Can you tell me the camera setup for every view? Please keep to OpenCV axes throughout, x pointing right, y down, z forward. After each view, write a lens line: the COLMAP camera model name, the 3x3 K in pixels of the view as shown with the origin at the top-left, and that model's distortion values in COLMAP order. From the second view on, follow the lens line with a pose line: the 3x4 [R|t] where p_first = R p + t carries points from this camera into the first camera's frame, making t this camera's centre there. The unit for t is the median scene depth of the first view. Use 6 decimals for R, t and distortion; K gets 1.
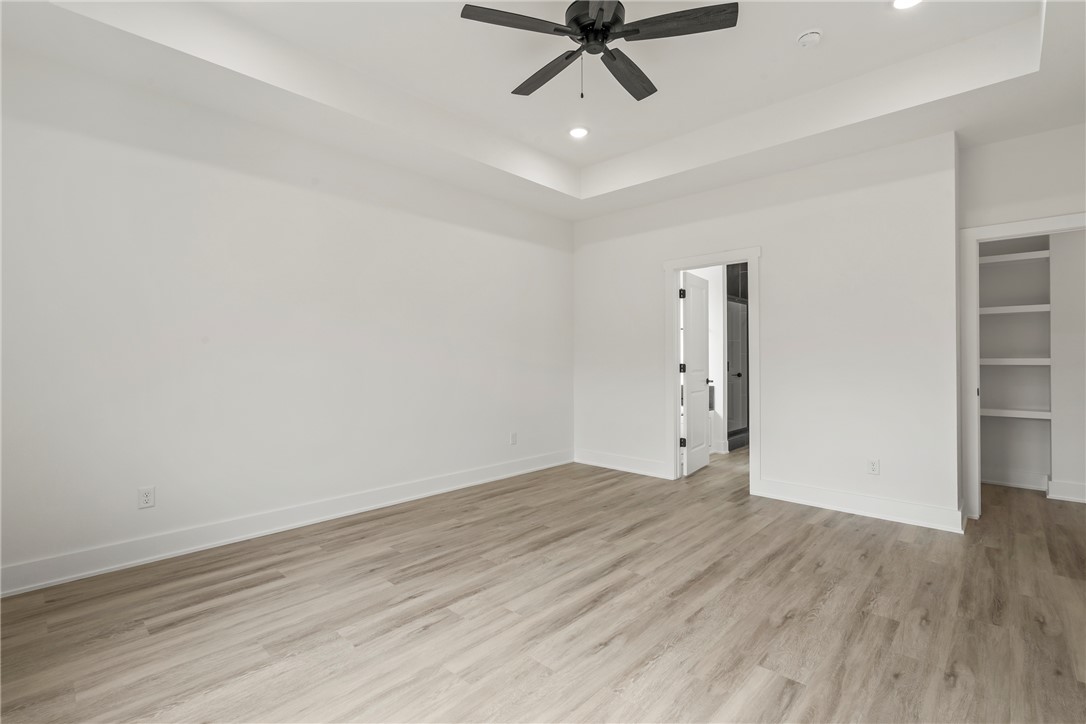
lens RADIAL K [[493.4, 0, 538.5], [0, 493.4, 357.3], [0, 0, 1]] dist [-0.003124, 0.001195]
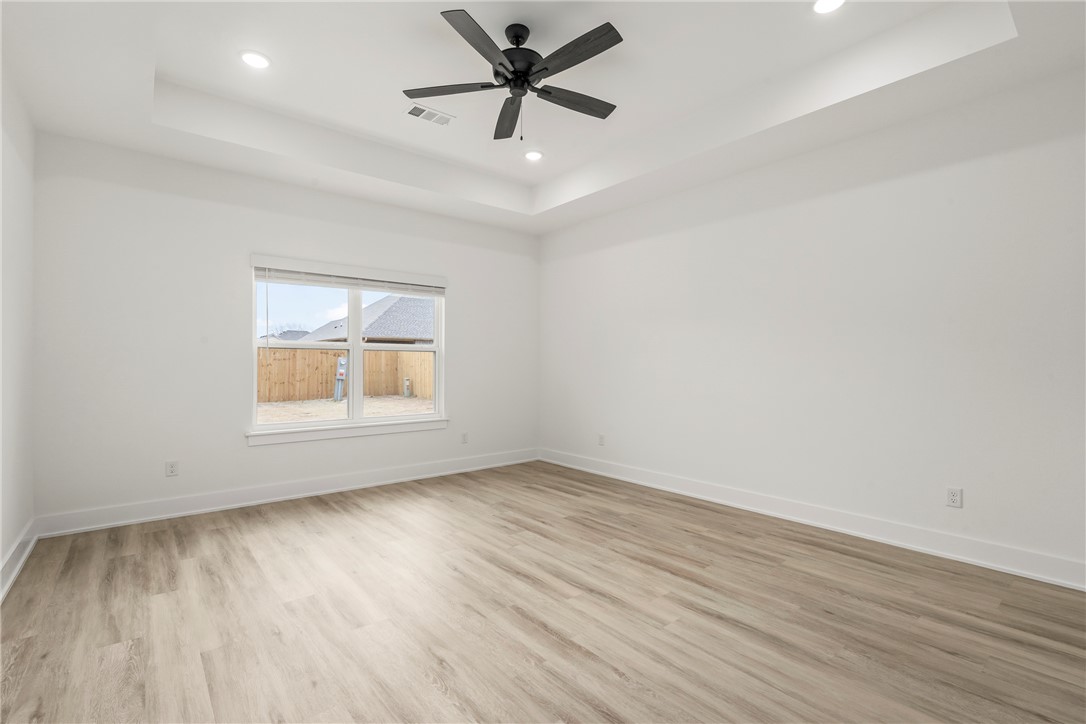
lens RADIAL K [[493.4, 0, 538.5], [0, 493.4, 357.3], [0, 0, 1]] dist [-0.003124, 0.001195]
pose [[-0.125263, -0.012873, -0.992040, 1.000926], [0.002145, 0.999910, -0.013246, 0.004054], [0.992121, -0.003787, -0.125224, 0.948631]]
